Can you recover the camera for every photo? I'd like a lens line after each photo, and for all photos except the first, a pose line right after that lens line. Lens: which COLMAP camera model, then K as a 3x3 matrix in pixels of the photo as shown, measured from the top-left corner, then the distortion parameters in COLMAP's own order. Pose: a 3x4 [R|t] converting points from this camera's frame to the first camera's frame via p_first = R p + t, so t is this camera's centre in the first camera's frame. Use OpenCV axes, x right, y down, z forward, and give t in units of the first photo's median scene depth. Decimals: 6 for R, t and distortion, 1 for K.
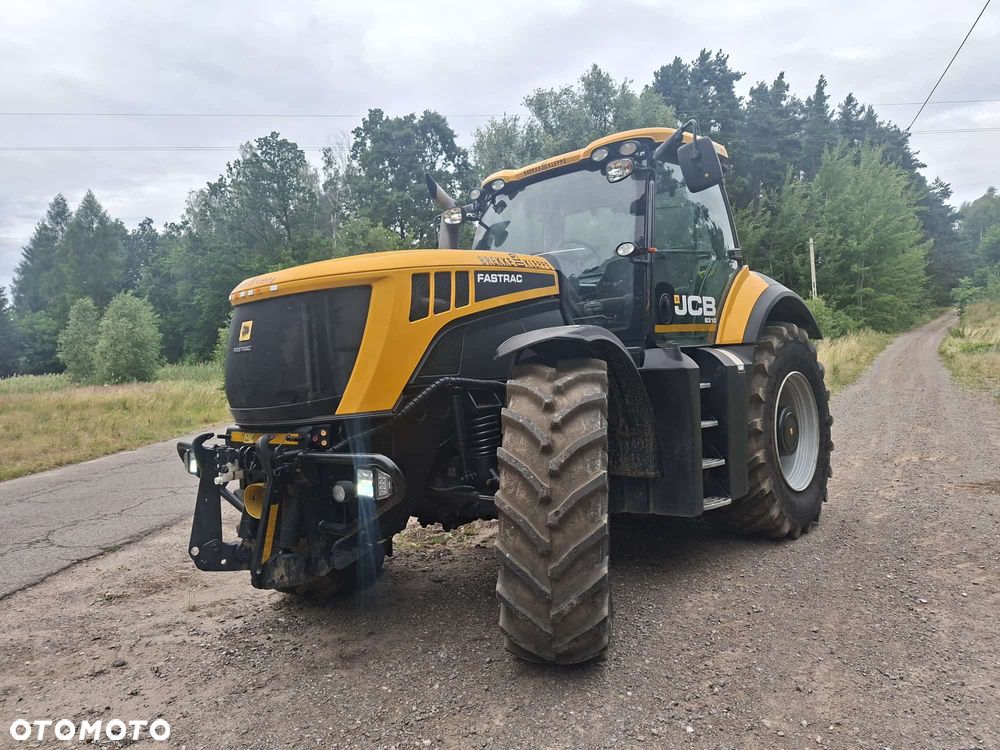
lens RADIAL K [[697.1, 0, 508.2], [0, 697.1, 365.8], [0, 0, 1]] dist [0.073800, -0.077598]
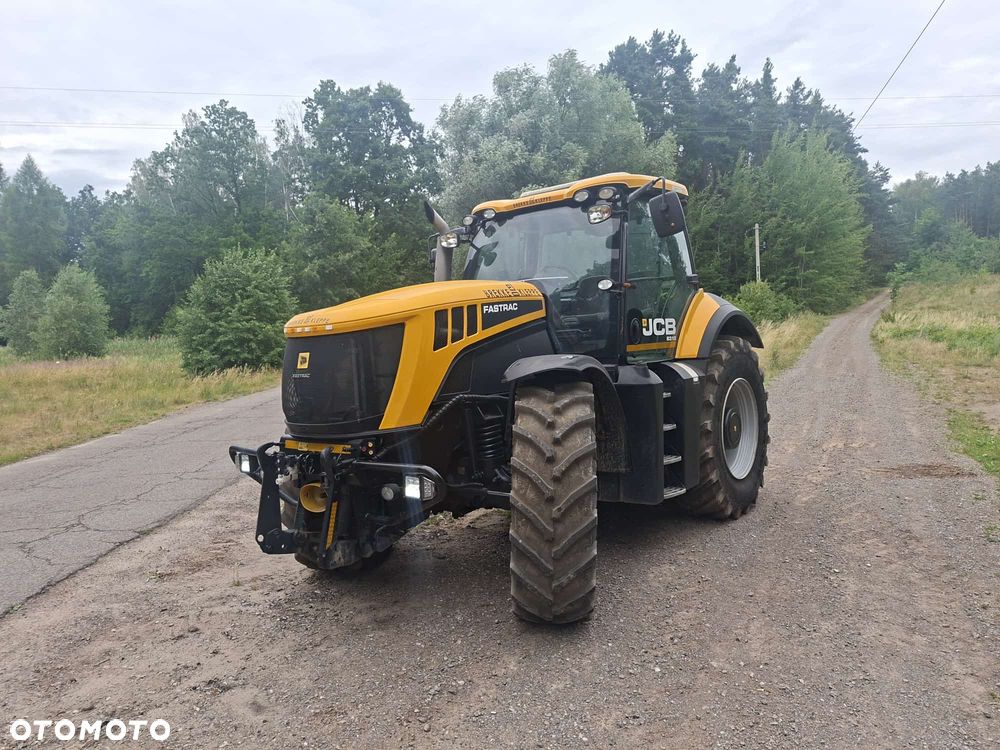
lens RADIAL K [[692.1, 0, 500.0], [0, 692.1, 375.0], [0, 0, 1]] dist [0.093139, -0.108960]
pose [[0.998222, 0.005371, 0.059370, -0.070924], [-0.008428, 0.998645, 0.051355, -0.062074], [-0.059014, -0.051764, 0.996914, -0.160371]]
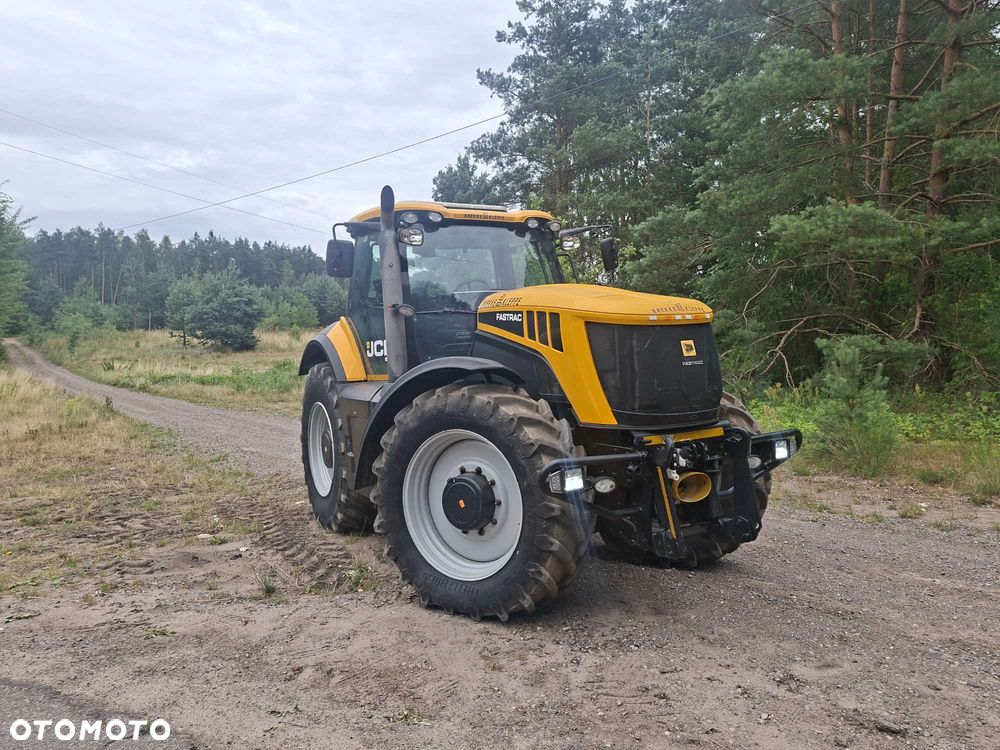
lens RADIAL K [[691.9, 0, 512.9], [0, 691.9, 369.8], [0, 0, 1]] dist [0.092438, -0.108446]
pose [[0.318871, 0.014038, 0.947694, -1.113121], [0.028200, 0.999307, -0.024291, 0.006004], [-0.947378, 0.034471, 0.318254, 0.626237]]
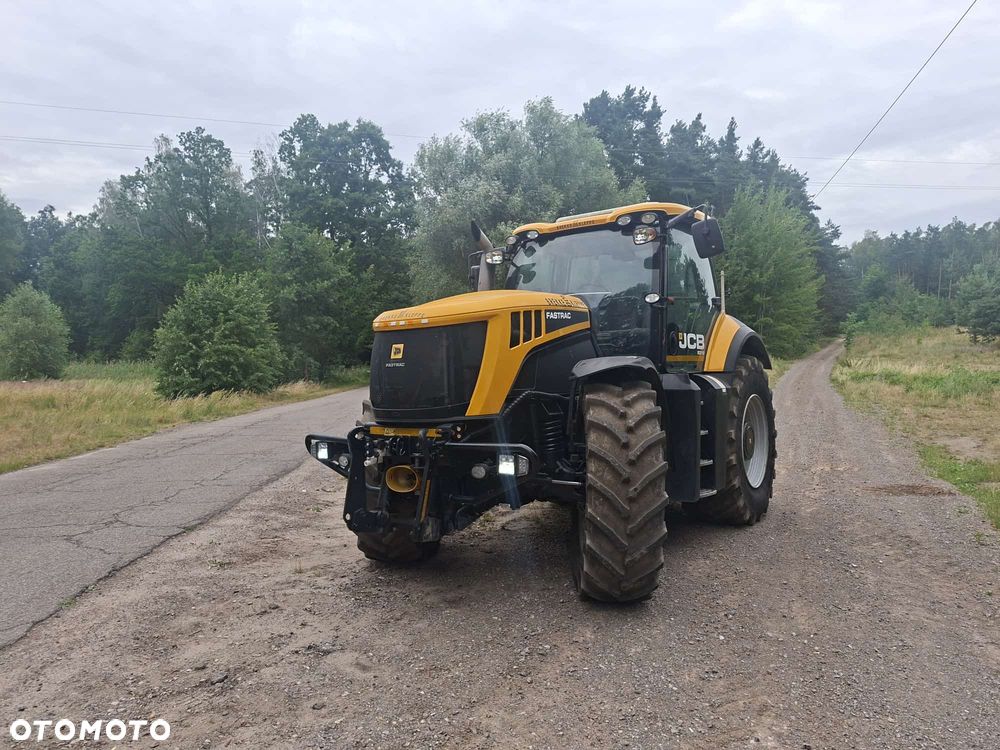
lens RADIAL K [[691.9, 0, 512.9], [0, 691.9, 369.8], [0, 0, 1]] dist [0.092438, -0.108446]
pose [[0.990701, 0.038811, 0.130401, -0.224744], [-0.037428, 0.999214, -0.013039, -0.003853], [-0.130805, 0.008037, 0.991376, -0.230503]]
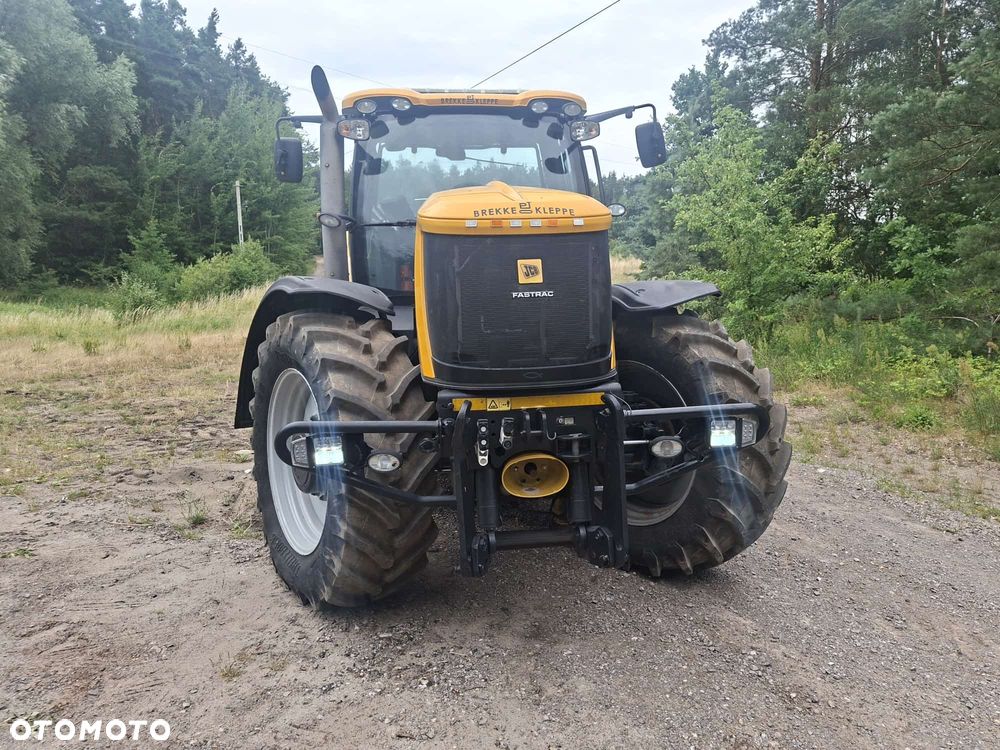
lens RADIAL K [[691.9, 0, 512.9], [0, 691.9, 369.8], [0, 0, 1]] dist [0.092438, -0.108446]
pose [[0.649795, -0.051620, 0.758355, -0.683824], [-0.014781, 0.996645, 0.080505, -0.000617], [-0.759966, -0.063521, 0.646852, 0.343973]]
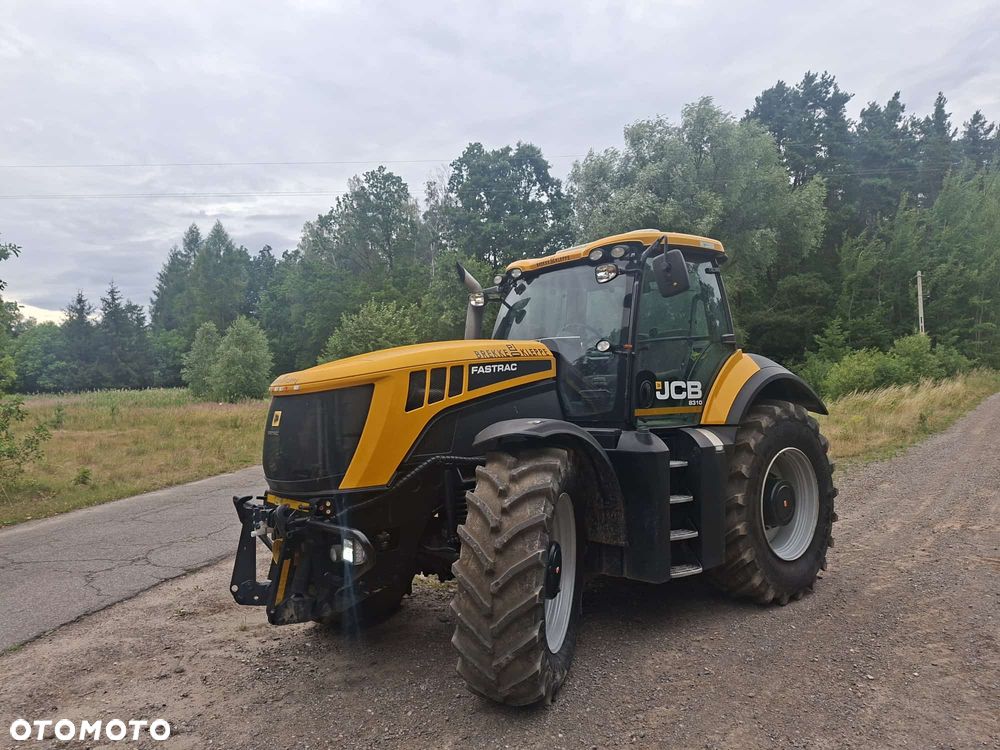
lens RADIAL K [[692.6, 0, 498.0], [0, 692.6, 382.4], [0, 0, 1]] dist [0.086769, -0.095751]
pose [[0.988192, 0.028353, -0.150575, 0.148323], [-0.029369, 0.999558, -0.004529, -0.083965], [0.150380, 0.008898, 0.988588, -0.134636]]
